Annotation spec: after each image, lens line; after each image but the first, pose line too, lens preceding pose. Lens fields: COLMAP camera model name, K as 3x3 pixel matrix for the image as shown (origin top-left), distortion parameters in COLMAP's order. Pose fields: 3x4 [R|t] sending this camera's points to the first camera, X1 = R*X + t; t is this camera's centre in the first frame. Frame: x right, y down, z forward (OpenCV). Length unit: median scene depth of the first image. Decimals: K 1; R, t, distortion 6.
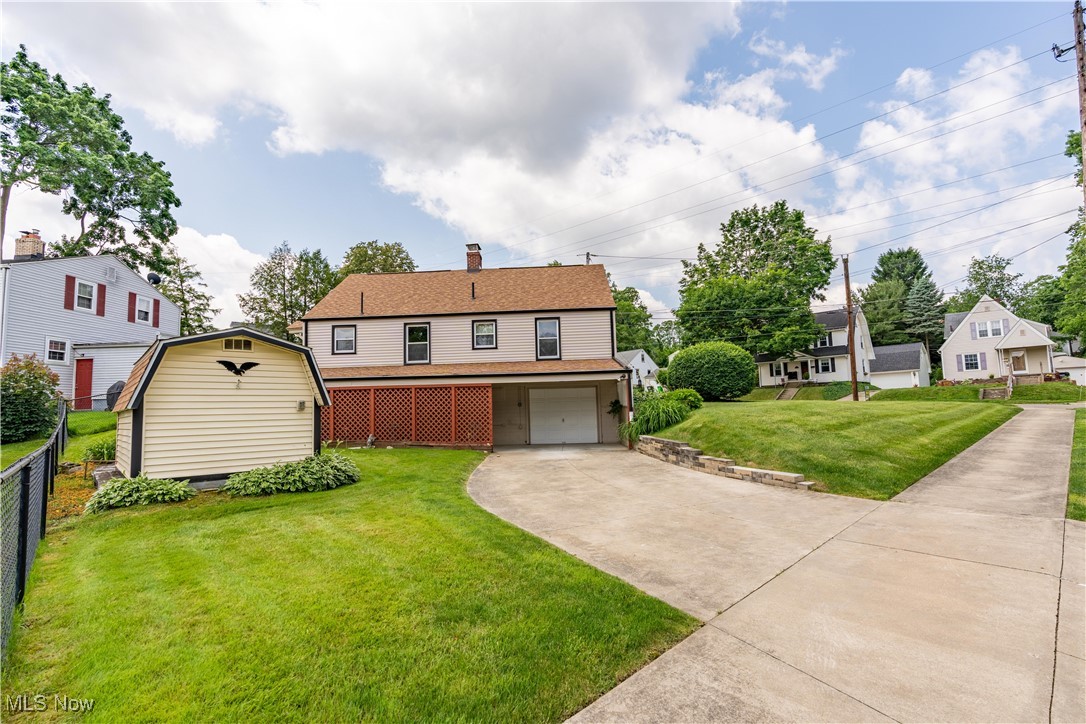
lens RADIAL K [[489.4, 0, 547.6], [0, 489.4, 364.8], [0, 0, 1]] dist [-0.005727, 0.000886]
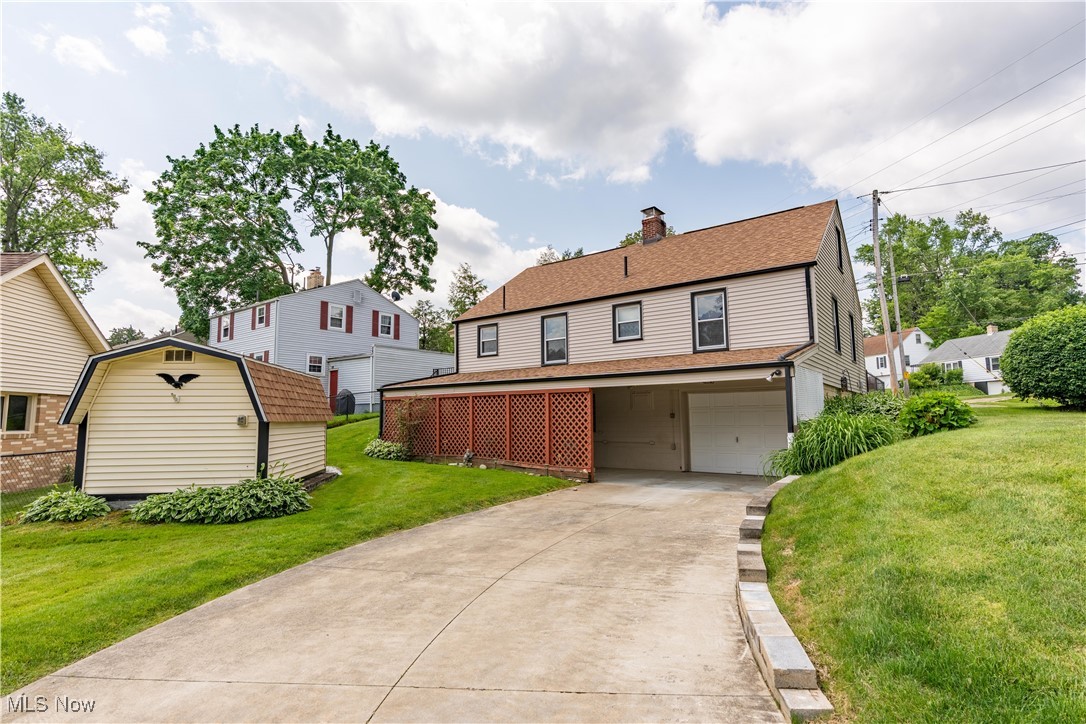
lens RADIAL K [[538.7, 0, 543.0], [0, 538.7, 362.0], [0, 0, 1]] dist [-0.010041, 0.000336]
pose [[0.826728, -0.040469, -0.561145, 0.227848], [0.040269, 0.999108, -0.012727, 0.005281], [0.561159, -0.012076, 0.827620, 0.235052]]
